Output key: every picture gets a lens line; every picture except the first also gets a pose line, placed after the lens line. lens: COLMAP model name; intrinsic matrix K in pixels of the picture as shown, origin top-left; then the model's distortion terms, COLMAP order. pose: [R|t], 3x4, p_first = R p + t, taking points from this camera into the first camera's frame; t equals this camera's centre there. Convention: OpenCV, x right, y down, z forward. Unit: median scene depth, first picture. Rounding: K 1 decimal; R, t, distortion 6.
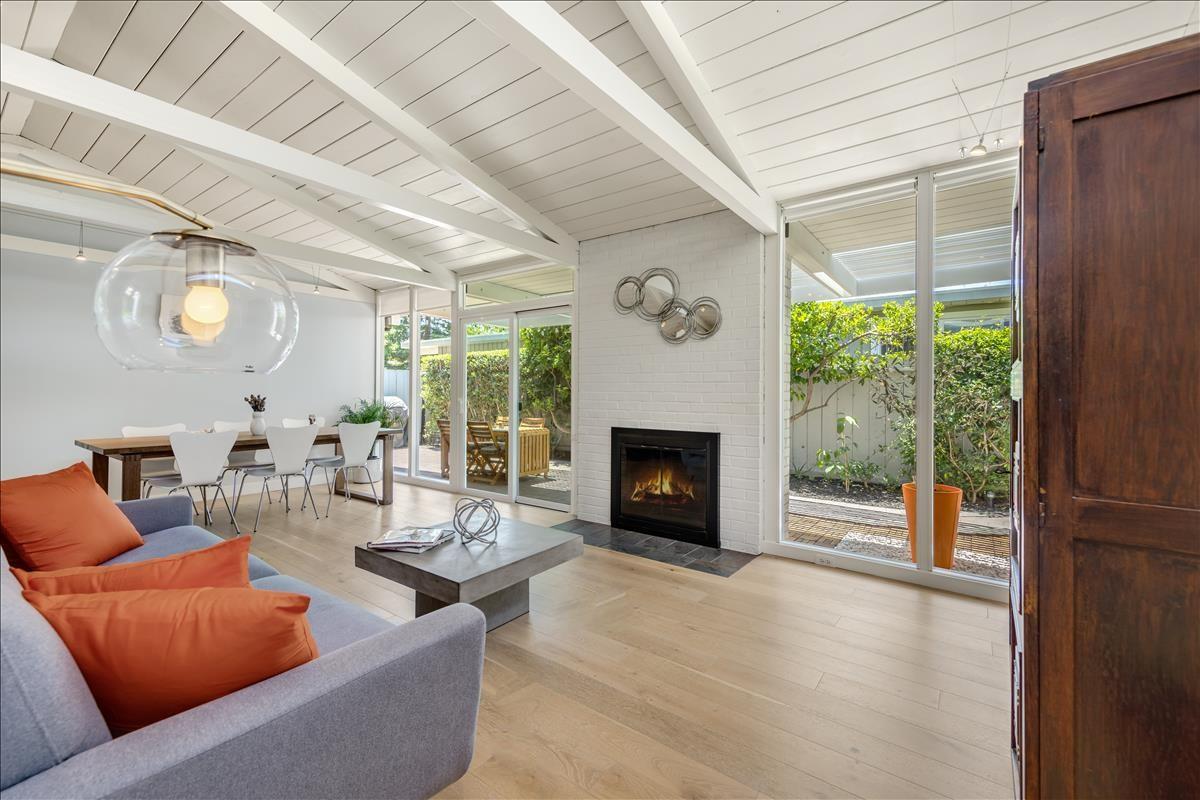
lens RADIAL K [[513.4, 0, 595.3], [0, 513.4, 384.1], [0, 0, 1]] dist [0.009959, 0.000269]
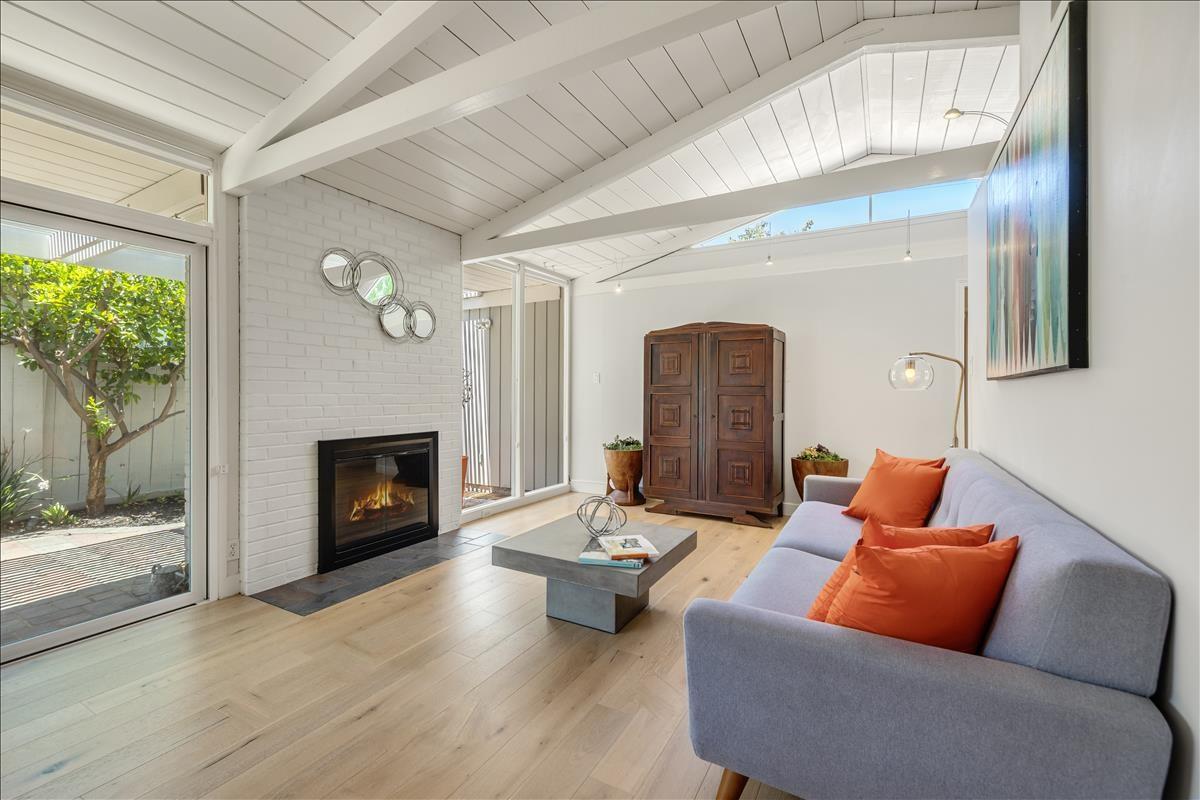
lens RADIAL K [[513.4, 0, 597.9], [0, 513.4, 389.8], [0, 0, 1]] dist [0.009959, 0.000269]
pose [[-0.126265, 0.000211, 0.991997, -0.808348], [-0.012663, 0.999918, -0.001825, 0.004323], [-0.991916, -0.012792, -0.126252, 0.726313]]
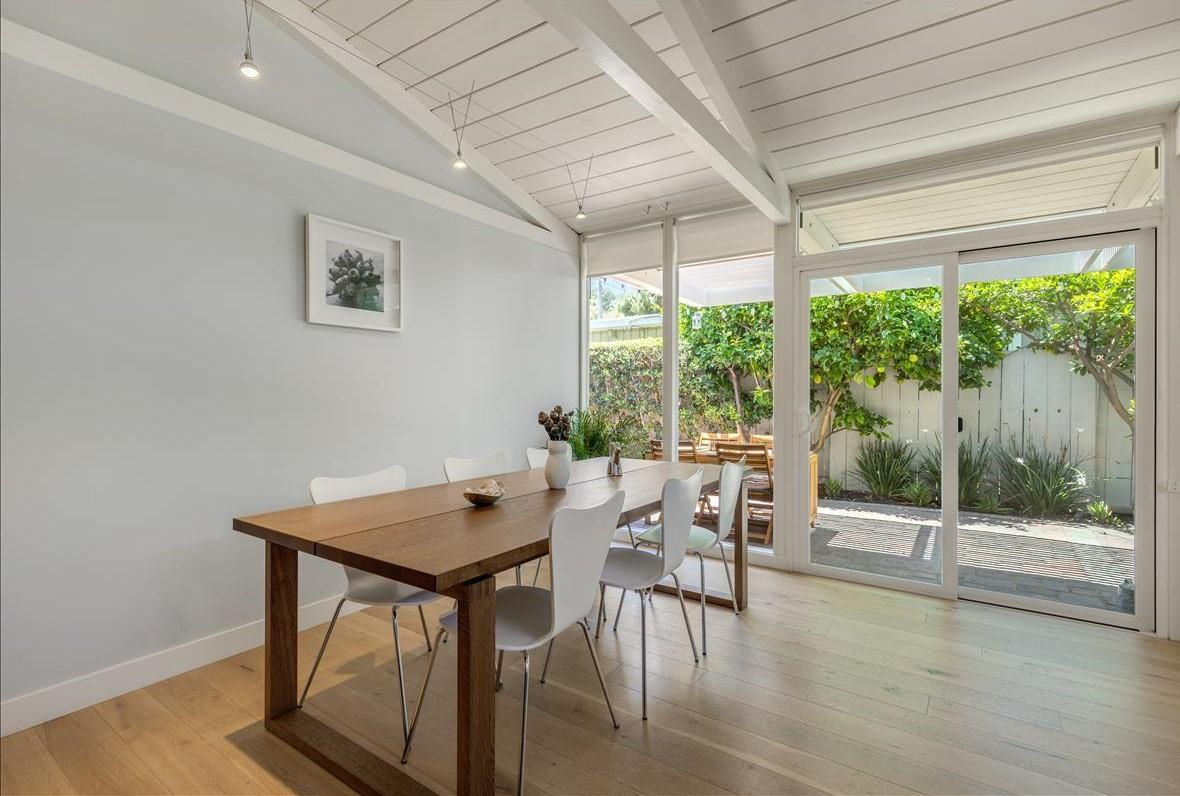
lens RADIAL K [[552.3, 0, 594.6], [0, 552.3, 397.9], [0, 0, 1]] dist [0.001415, -0.000079]
pose [[0.999043, -0.000553, 0.043733, -0.743961], [-0.000336, 0.999793, 0.020319, 0.003082], [-0.043736, -0.020314, 0.998837, 0.555955]]
